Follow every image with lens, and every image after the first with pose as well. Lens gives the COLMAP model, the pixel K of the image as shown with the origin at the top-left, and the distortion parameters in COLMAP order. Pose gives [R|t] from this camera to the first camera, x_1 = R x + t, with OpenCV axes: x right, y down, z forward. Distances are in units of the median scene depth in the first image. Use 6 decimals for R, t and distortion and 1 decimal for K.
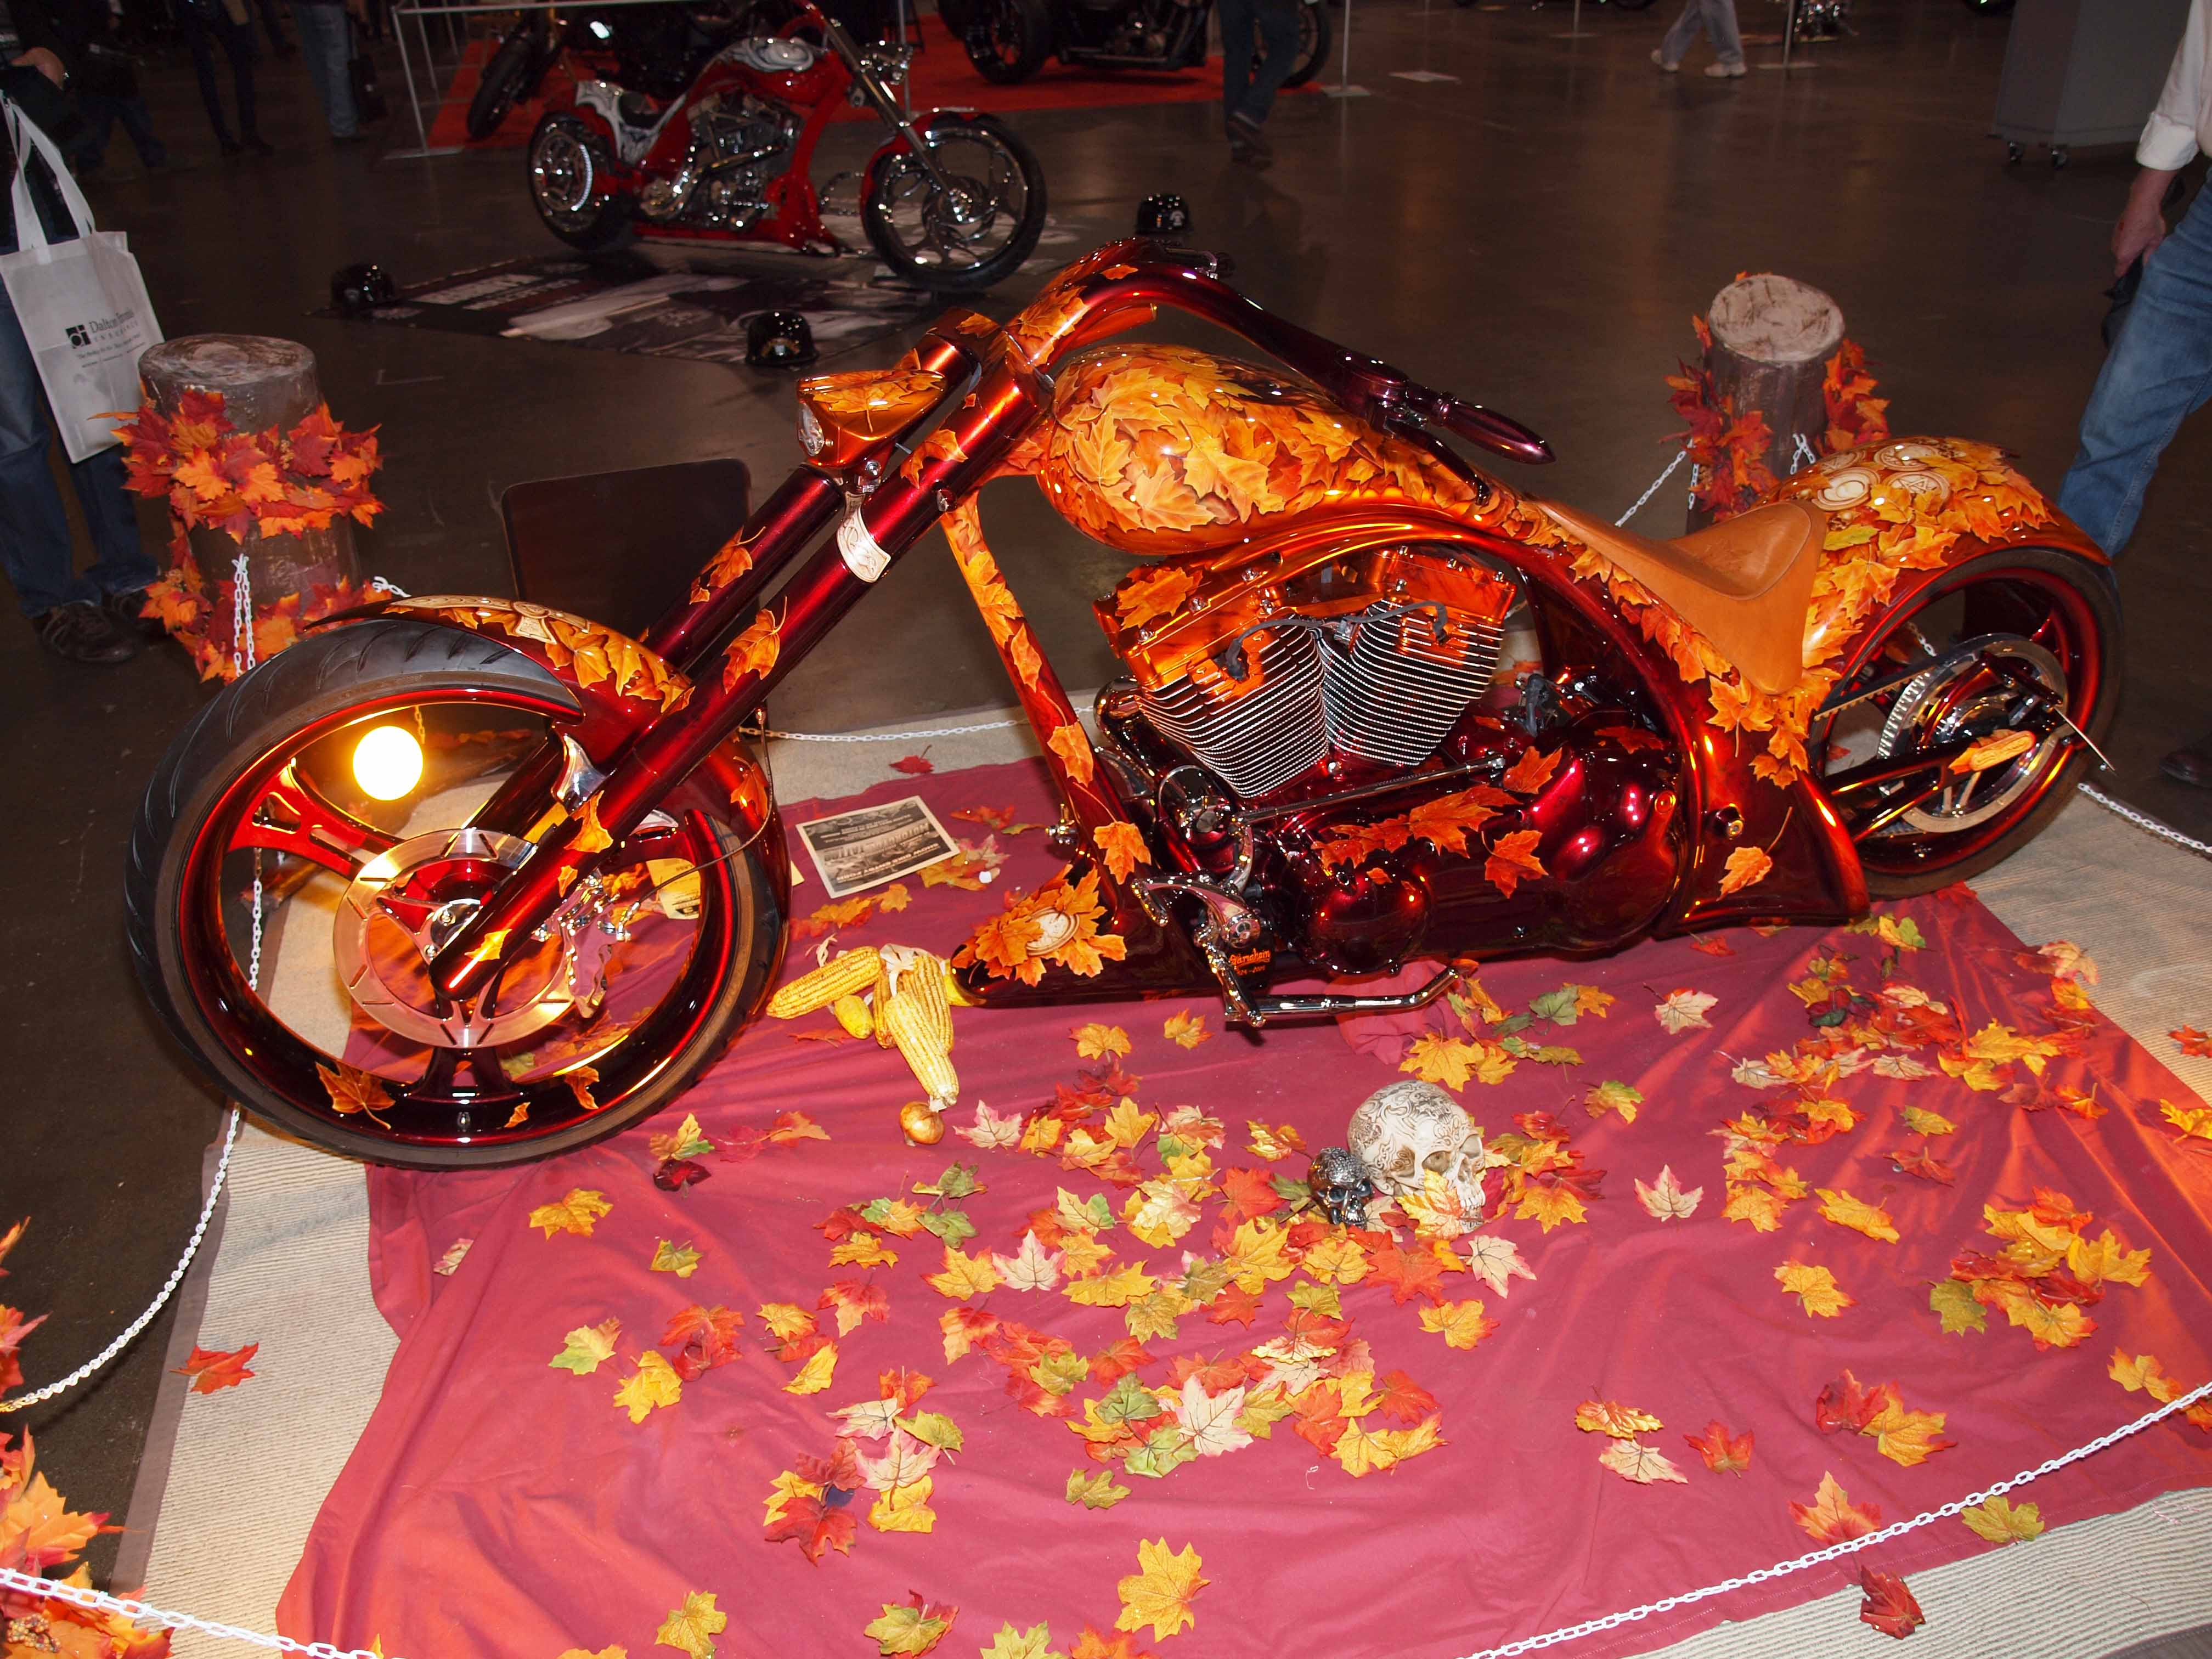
lens RADIAL K [[1787.0, 0, 1106.0], [0, 1787.0, 829.5], [0, 0, 1]] dist [-0.099004, 0.072680]
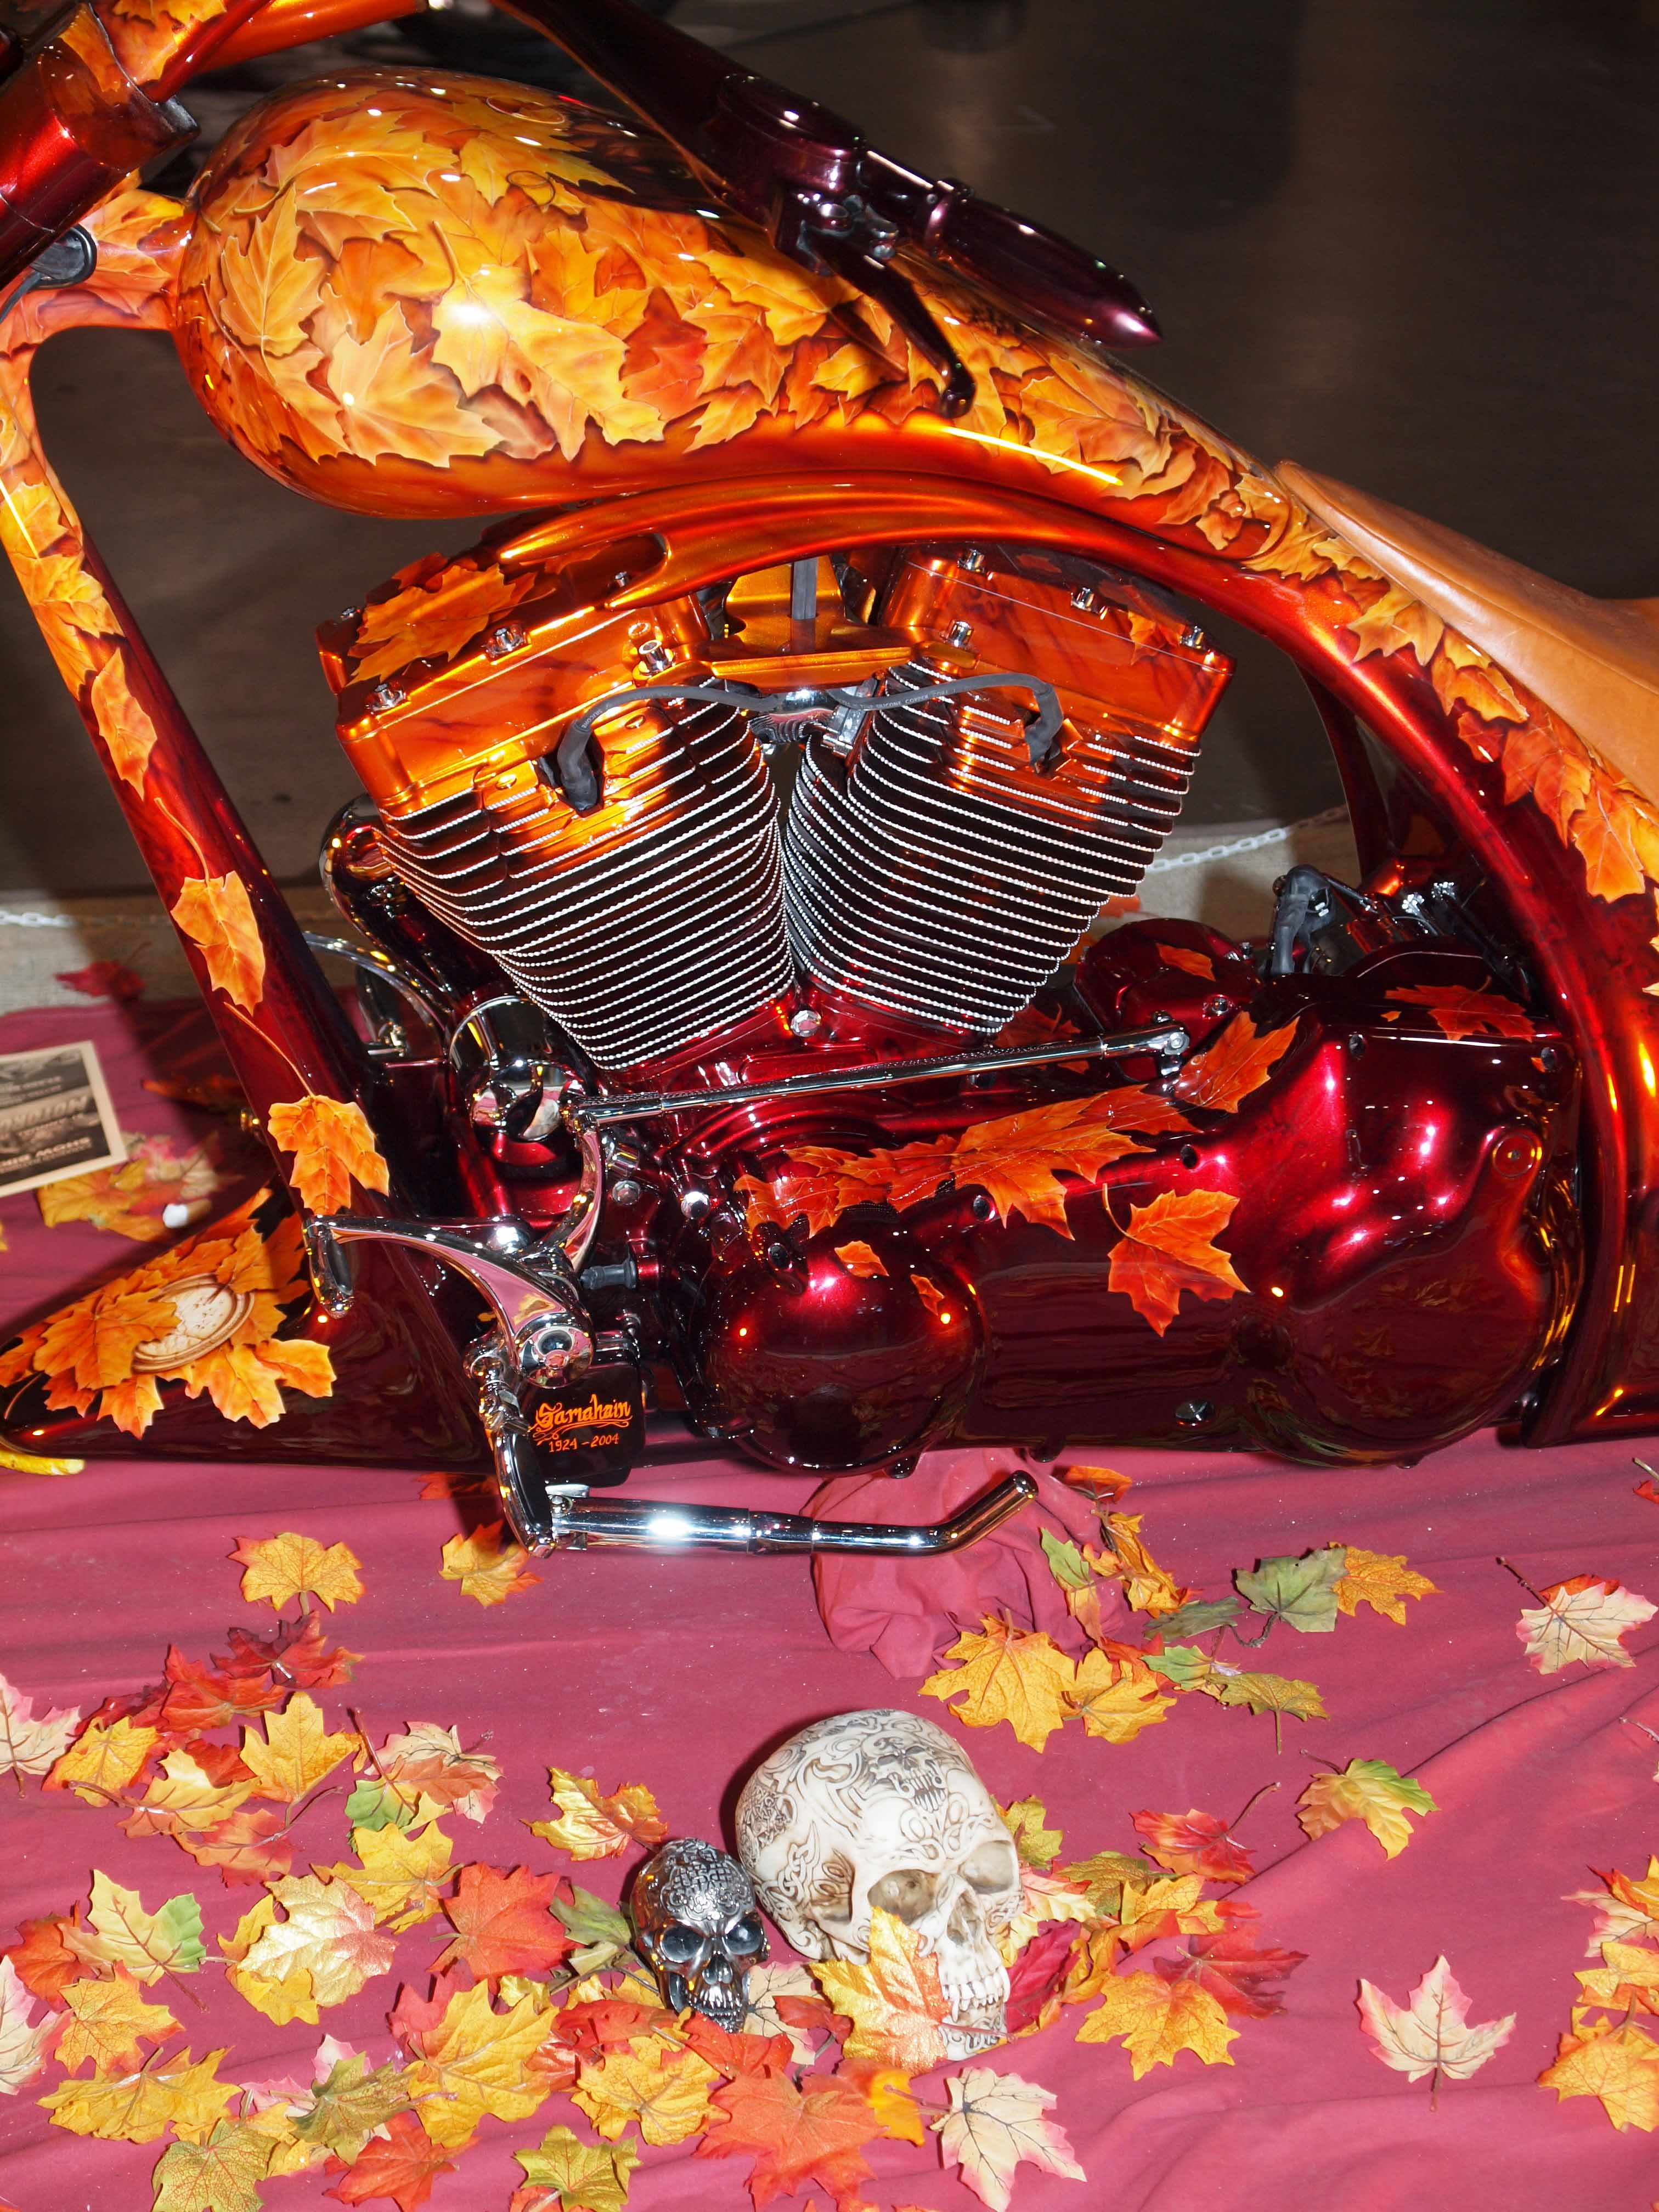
lens RADIAL K [[3538.8, 0, 829.5], [0, 3538.8, 1106.0], [0, 0, 1]] dist [0.021233, -0.031413]
pose [[0.995312, 0.083947, -0.048031, 0.187339], [-0.085630, 0.995742, -0.034125, 0.018804], [0.044962, 0.038078, 0.998263, 0.085202]]
